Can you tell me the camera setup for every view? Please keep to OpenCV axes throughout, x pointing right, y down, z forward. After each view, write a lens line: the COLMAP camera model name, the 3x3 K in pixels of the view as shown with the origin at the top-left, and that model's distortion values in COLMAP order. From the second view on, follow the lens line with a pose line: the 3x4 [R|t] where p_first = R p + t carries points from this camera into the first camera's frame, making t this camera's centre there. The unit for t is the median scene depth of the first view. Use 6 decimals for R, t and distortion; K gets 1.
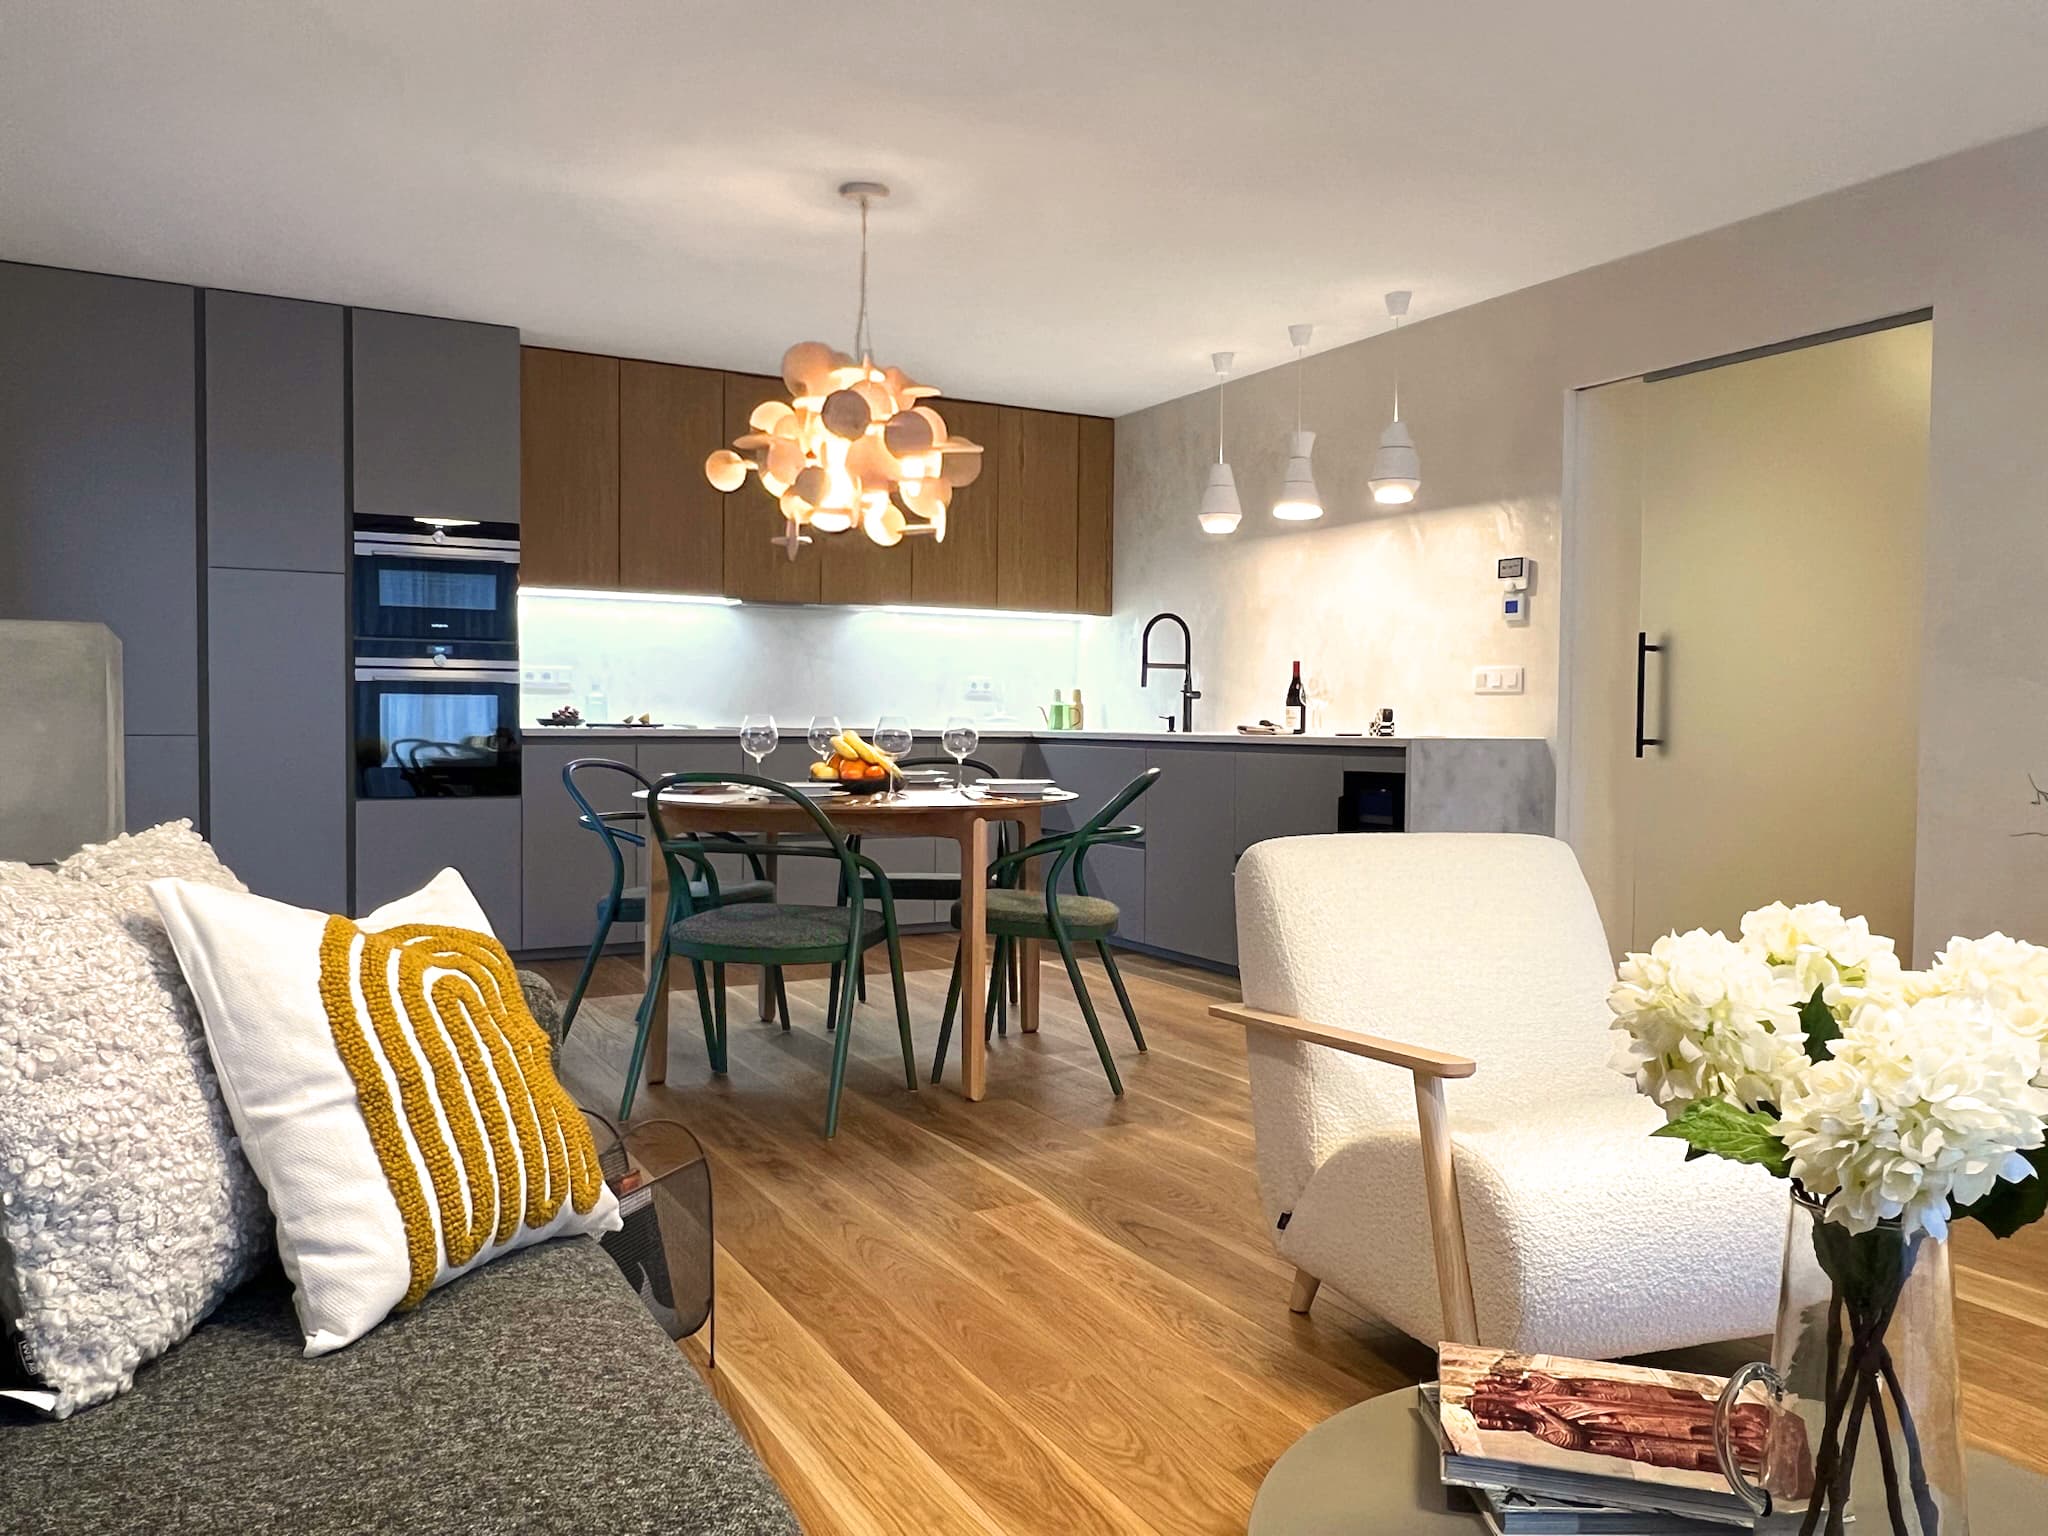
lens RADIAL K [[1520.4, 0, 985.3], [0, 1520.4, 789.3], [0, 0, 1]] dist [-0.043323, 0.023041]
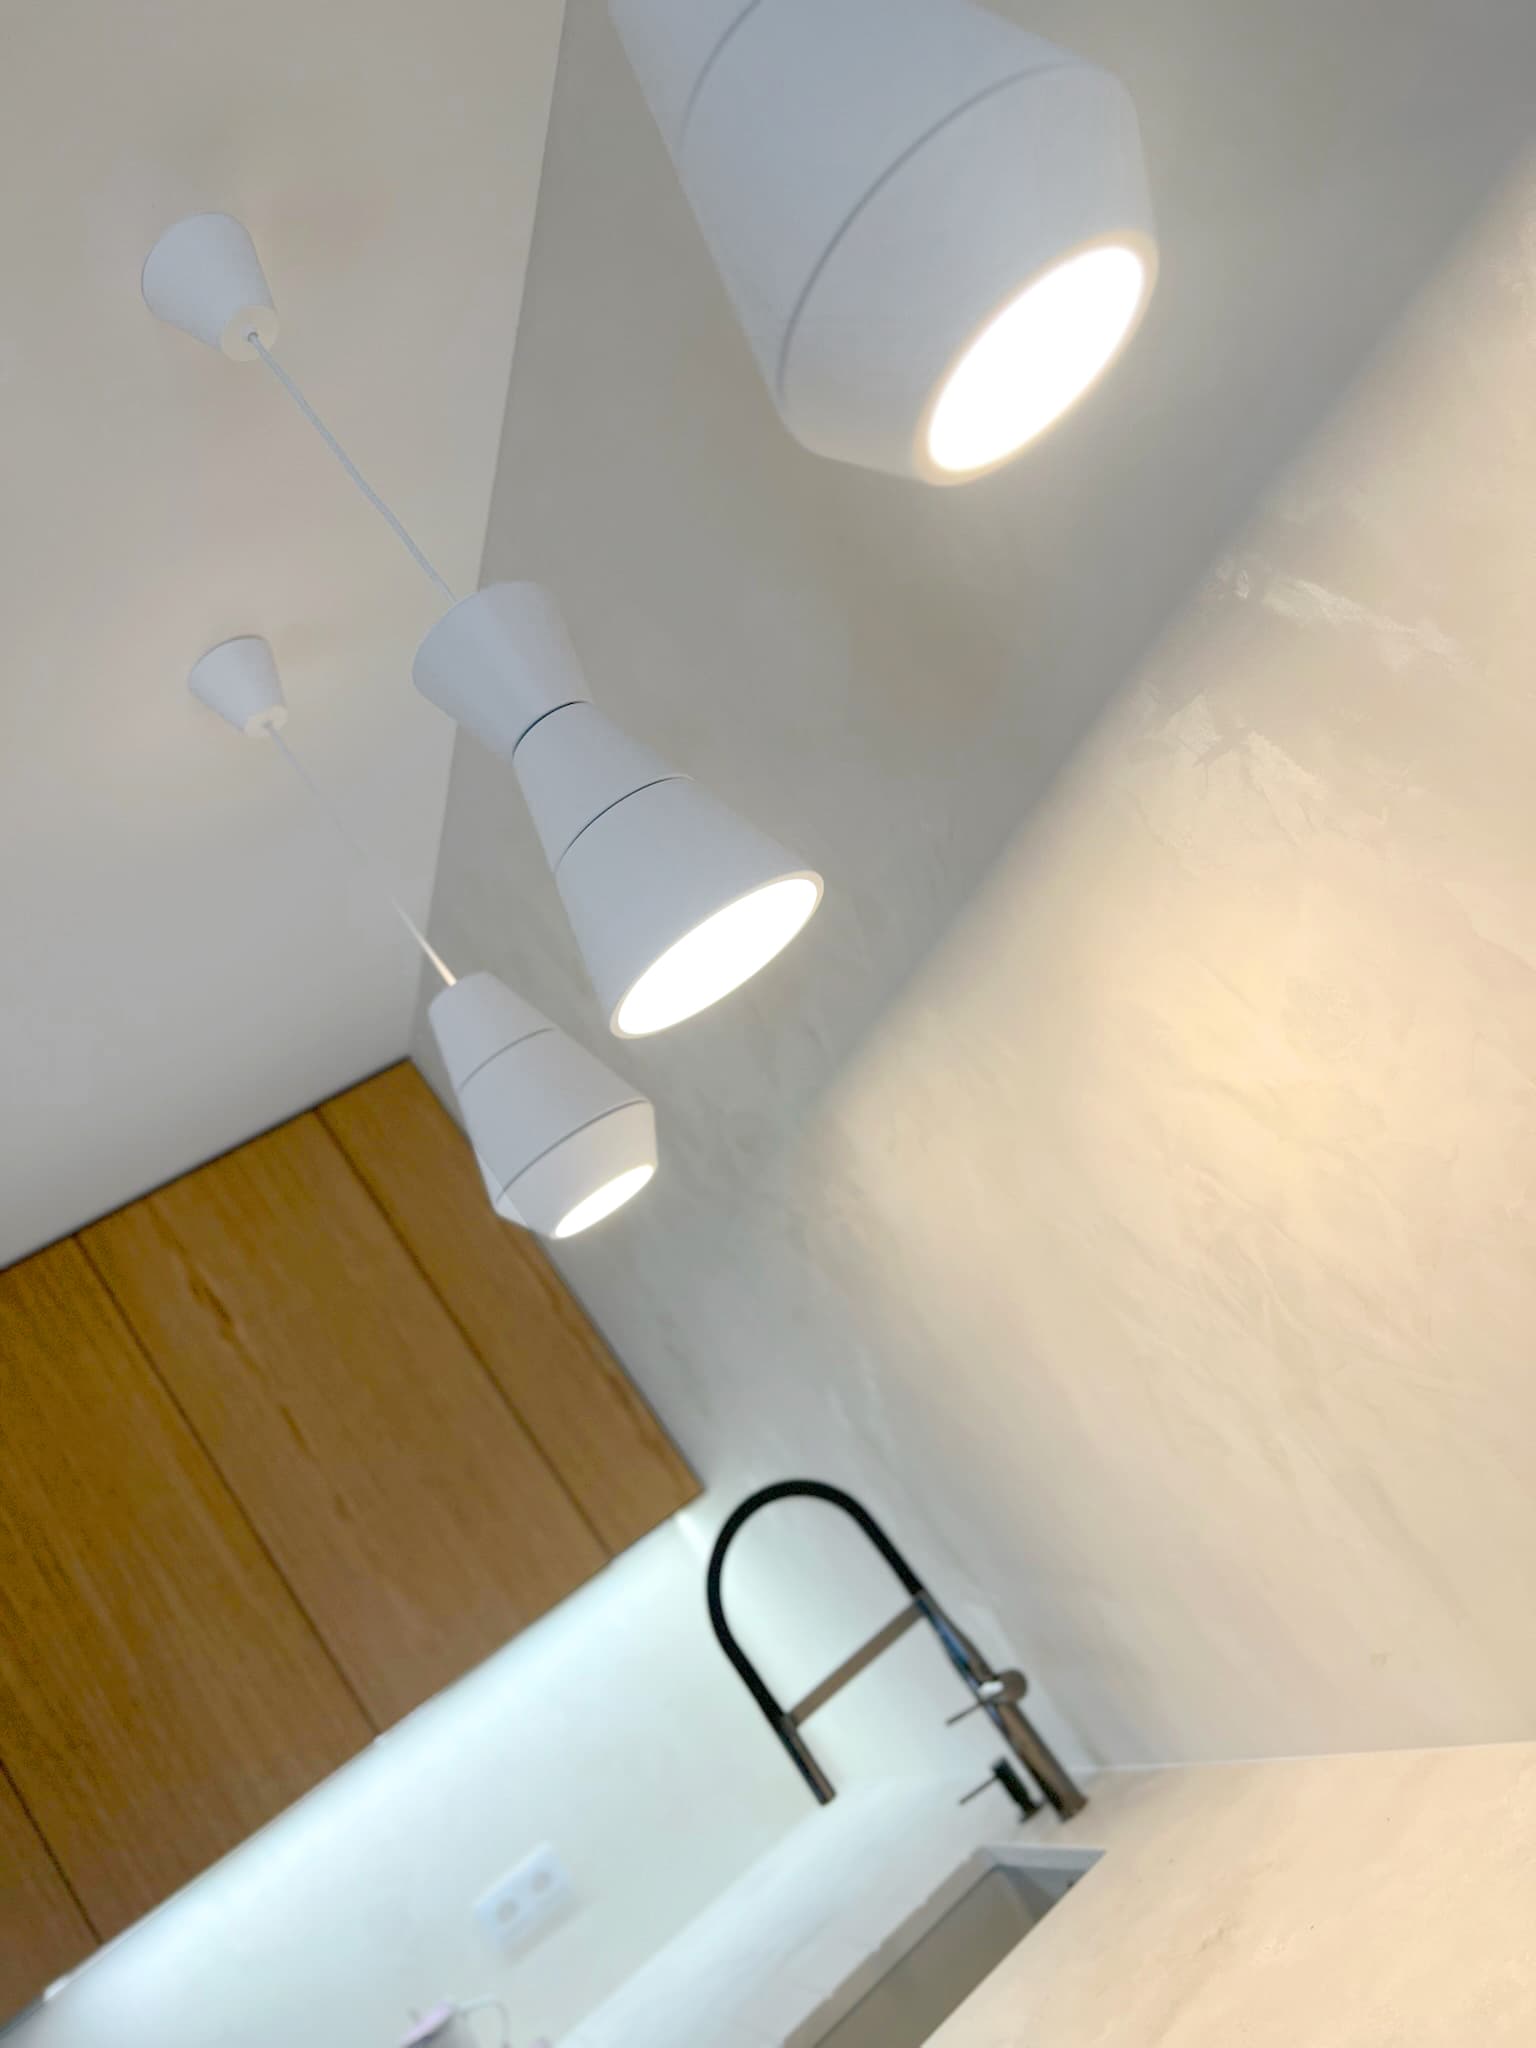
lens RADIAL K [[1563.1, 0, 774.6], [0, 1563.1, 1027.7], [0, 0, 1]] dist [0.036718, -0.031988]
pose [[0.793697, -0.608227, 0.010251, 0.202132], [0.590141, 0.765789, -0.255540, -0.122285], [0.147576, 0.208870, 0.966744, 0.810759]]
